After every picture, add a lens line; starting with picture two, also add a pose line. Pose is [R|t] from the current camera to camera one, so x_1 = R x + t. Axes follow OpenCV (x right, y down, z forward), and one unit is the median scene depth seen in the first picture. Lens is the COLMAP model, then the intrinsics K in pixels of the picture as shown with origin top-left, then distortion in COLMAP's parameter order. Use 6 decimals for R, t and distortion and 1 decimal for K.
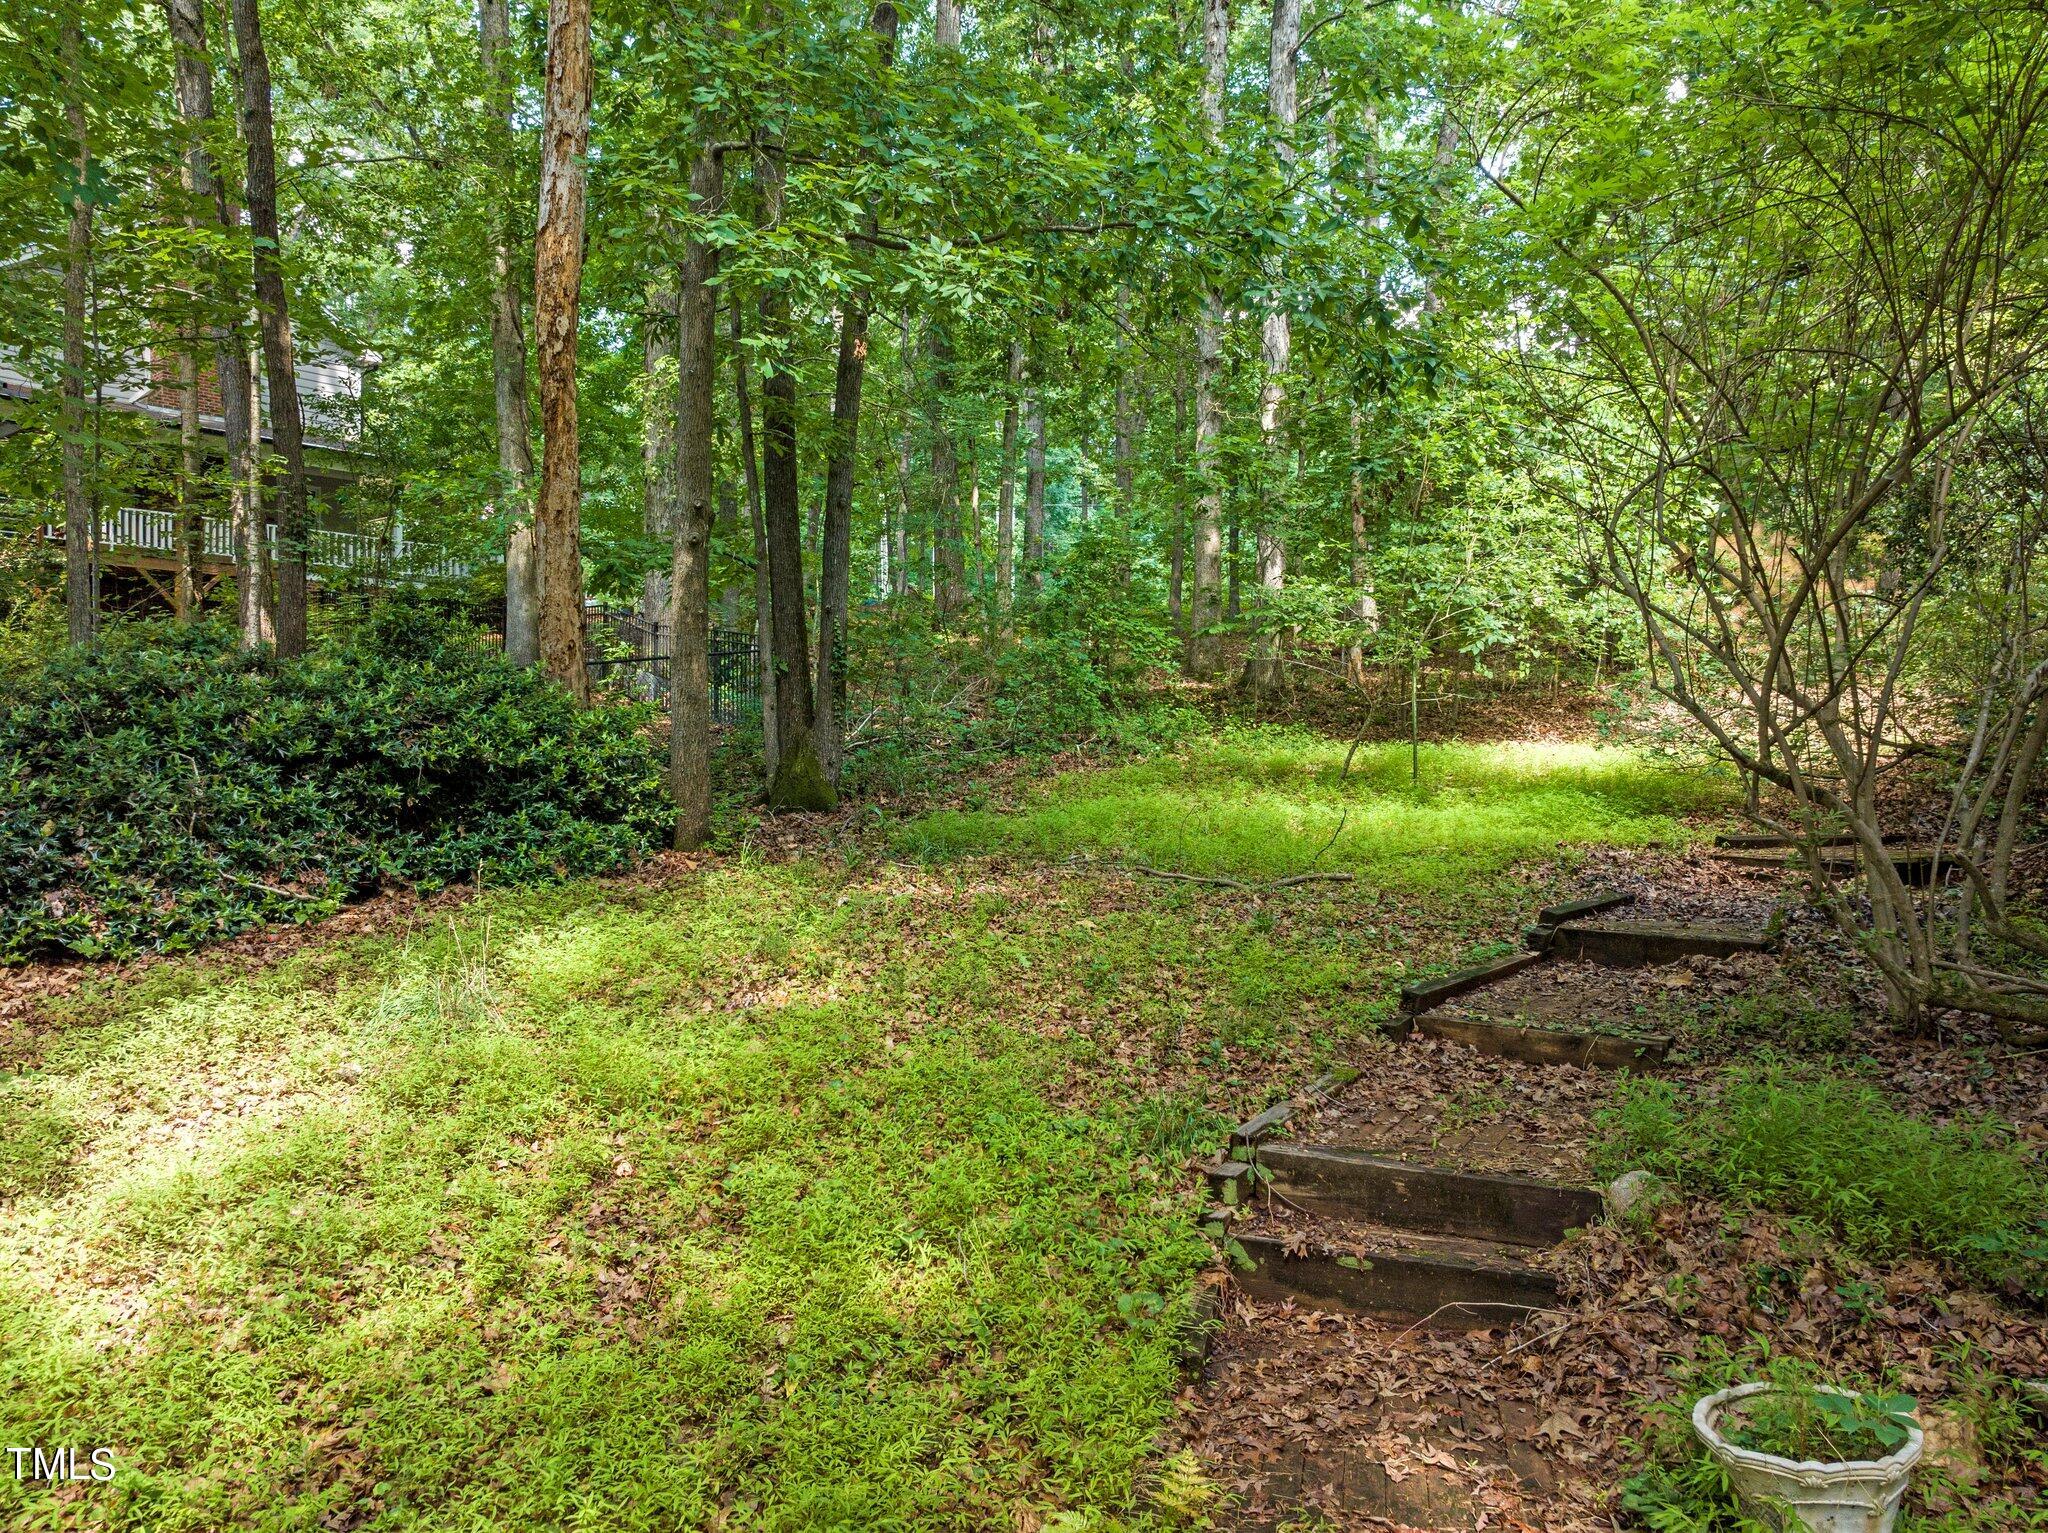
lens RADIAL K [[1423.7, 0, 1013.2], [0, 1423.7, 756.6], [0, 0, 1]] dist [-0.013523, -0.001858]
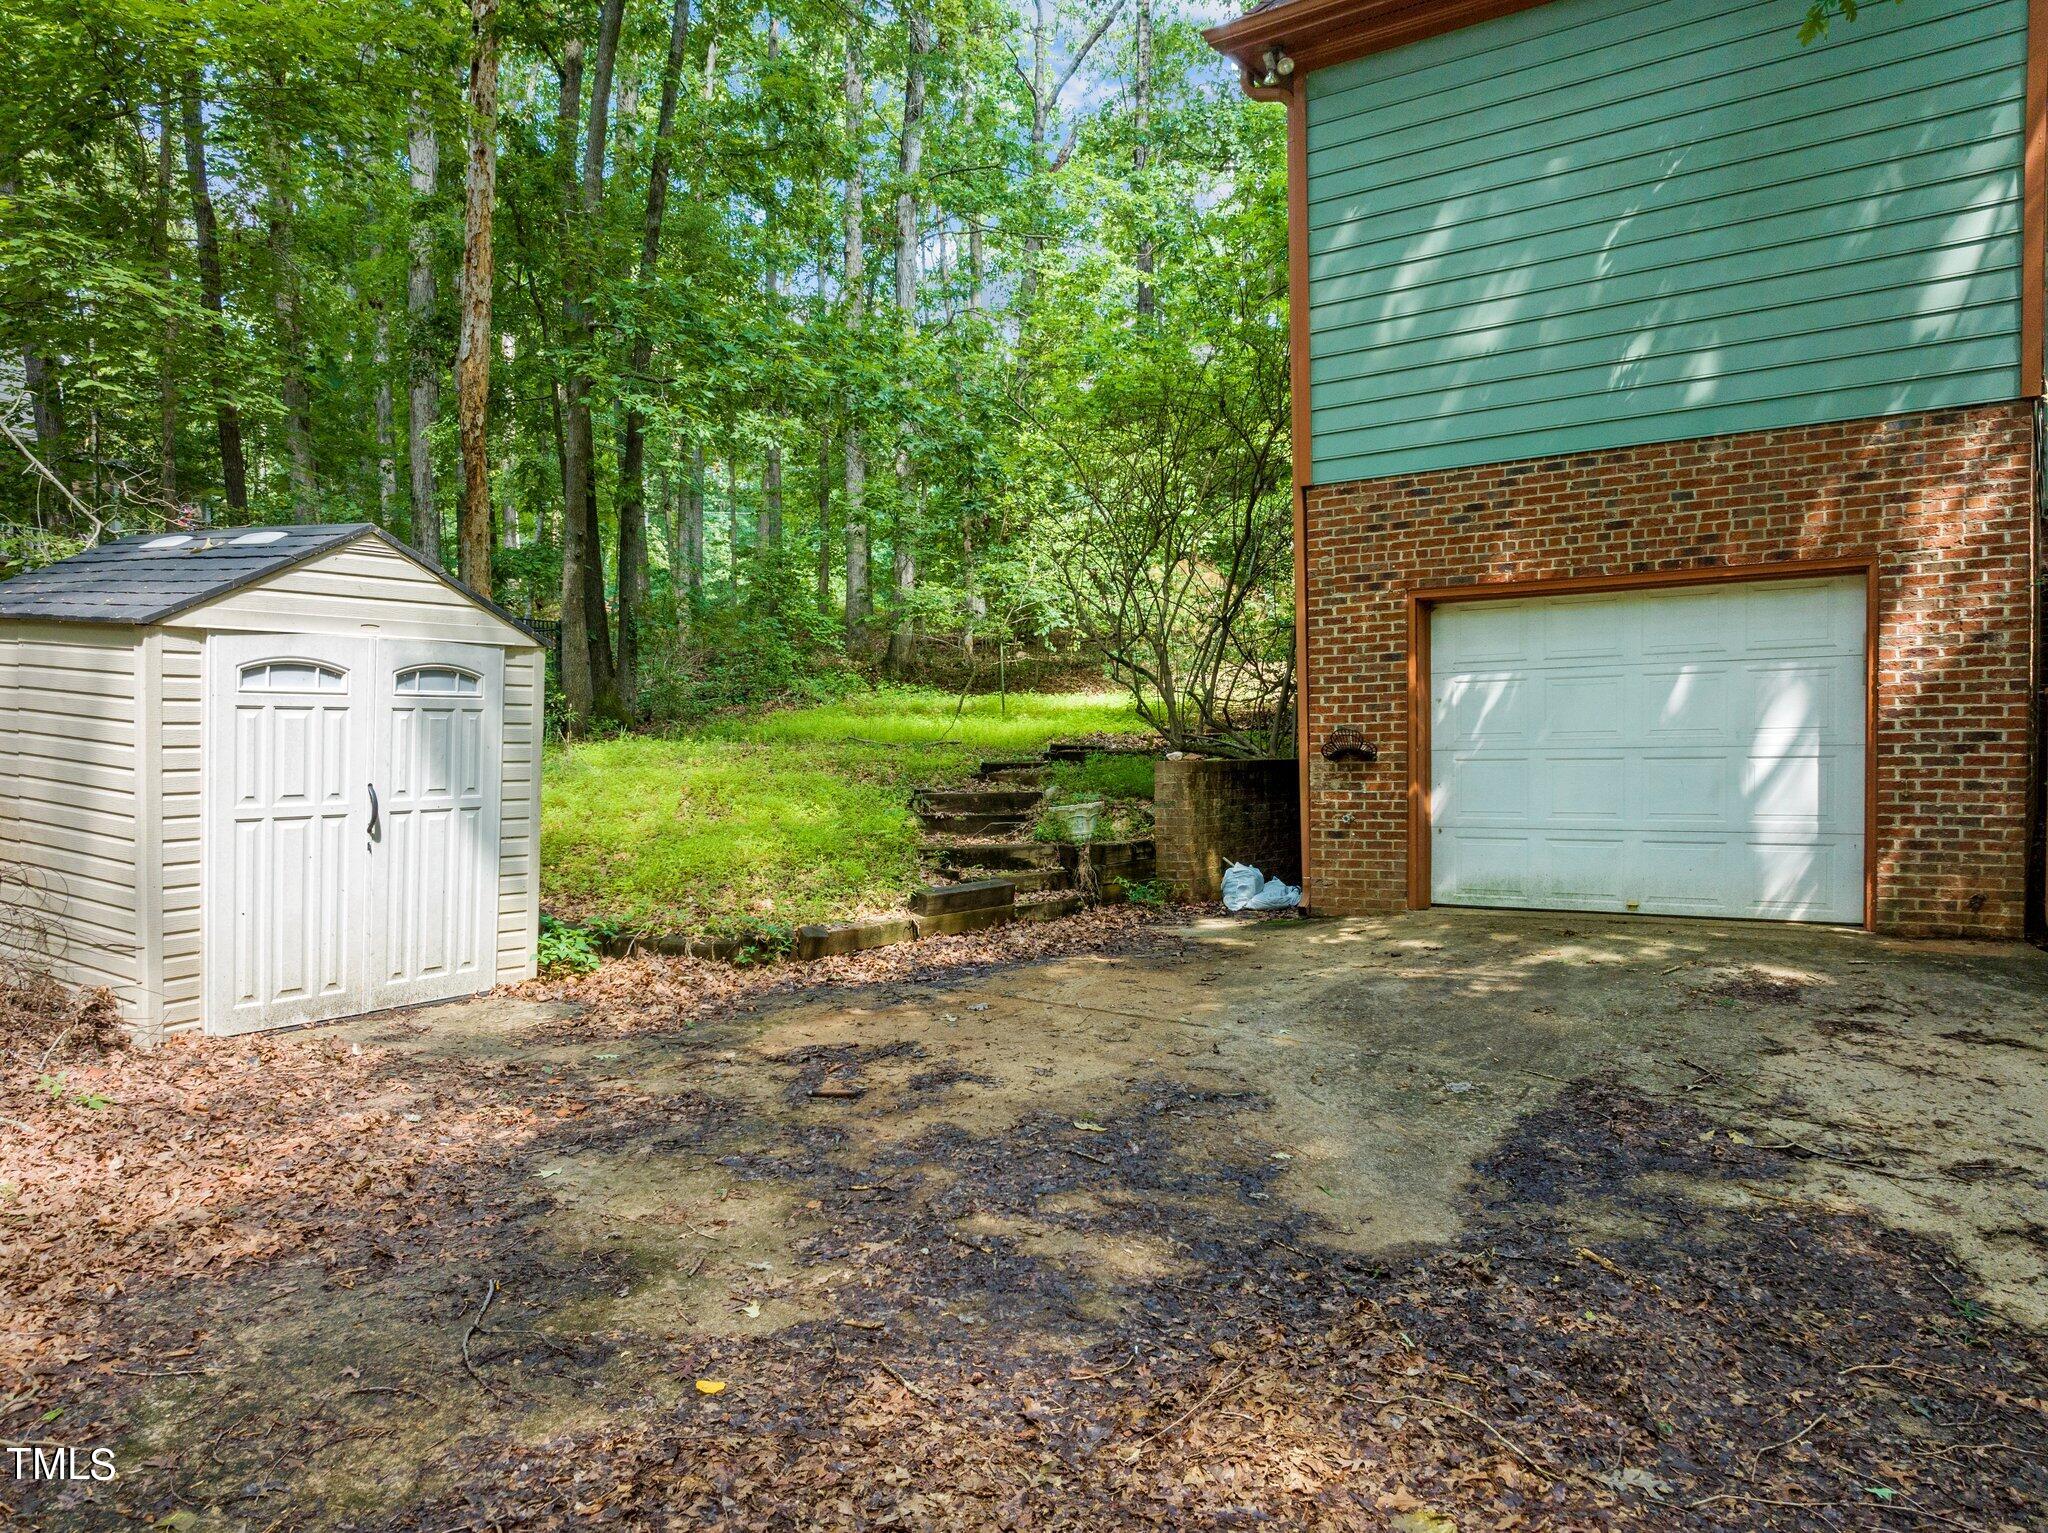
lens RADIAL K [[1433.6, 0, 1019.8], [0, 1433.6, 763.2], [0, 0, 1]] dist [-0.026482, -0.007635]
pose [[0.964587, -0.019639, 0.263032, -0.102791], [0.019616, 0.999804, 0.002715, 0.060507], [-0.263034, 0.002541, 0.964783, -0.465192]]
